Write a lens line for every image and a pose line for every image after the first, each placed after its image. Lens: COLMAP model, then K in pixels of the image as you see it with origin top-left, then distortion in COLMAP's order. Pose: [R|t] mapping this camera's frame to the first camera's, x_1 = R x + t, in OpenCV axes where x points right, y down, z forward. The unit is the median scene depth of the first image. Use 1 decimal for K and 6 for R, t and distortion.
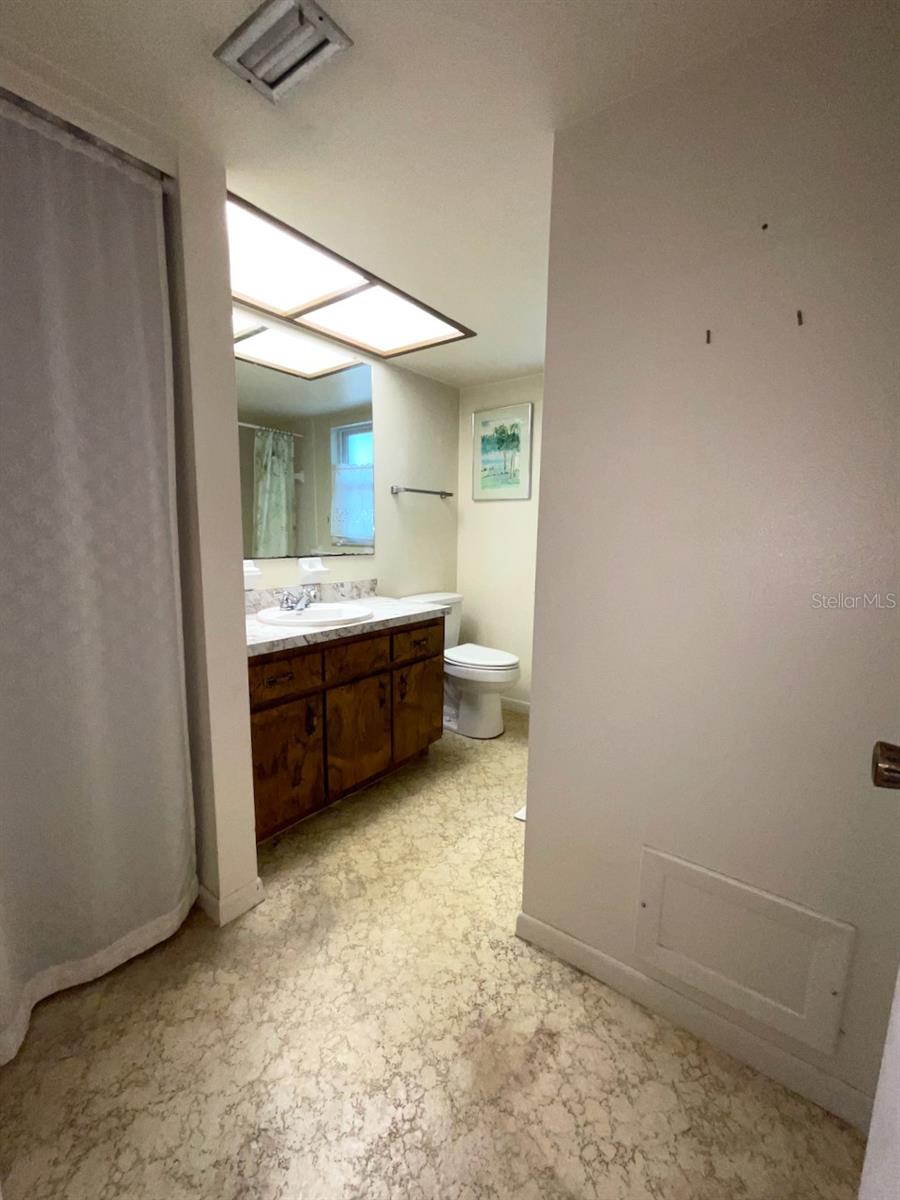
lens RADIAL K [[492.8, 0, 451.5], [0, 492.8, 600.7], [0, 0, 1]] dist [-0.000612, 0.000010]
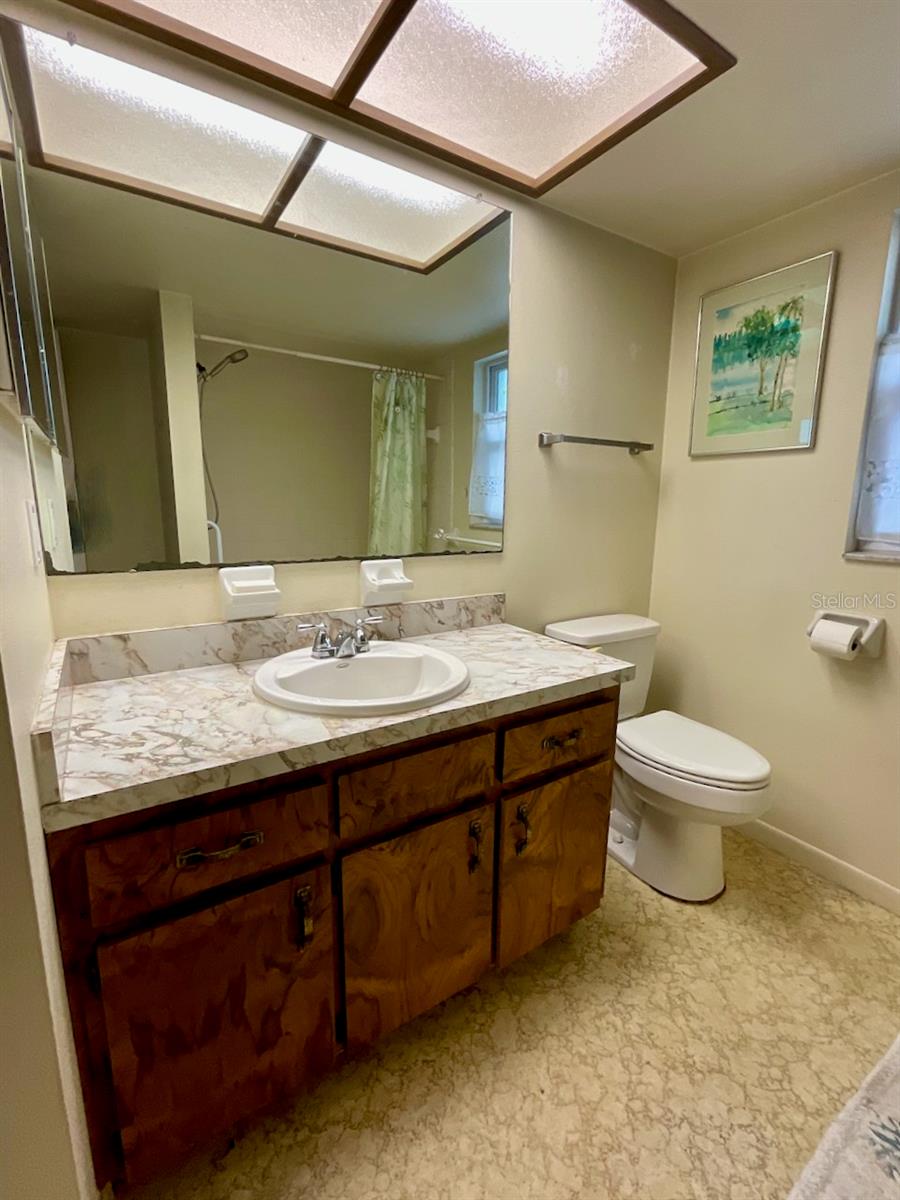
lens RADIAL K [[532.6, 0, 450.3], [0, 532.6, 603.7], [0, 0, 1]] dist [-0.001936, 0.000487]
pose [[0.940013, 0.062225, -0.335414, 0.000560], [-0.047606, 0.997530, 0.051642, -0.066901], [0.337799, -0.032576, 0.940654, 0.409074]]
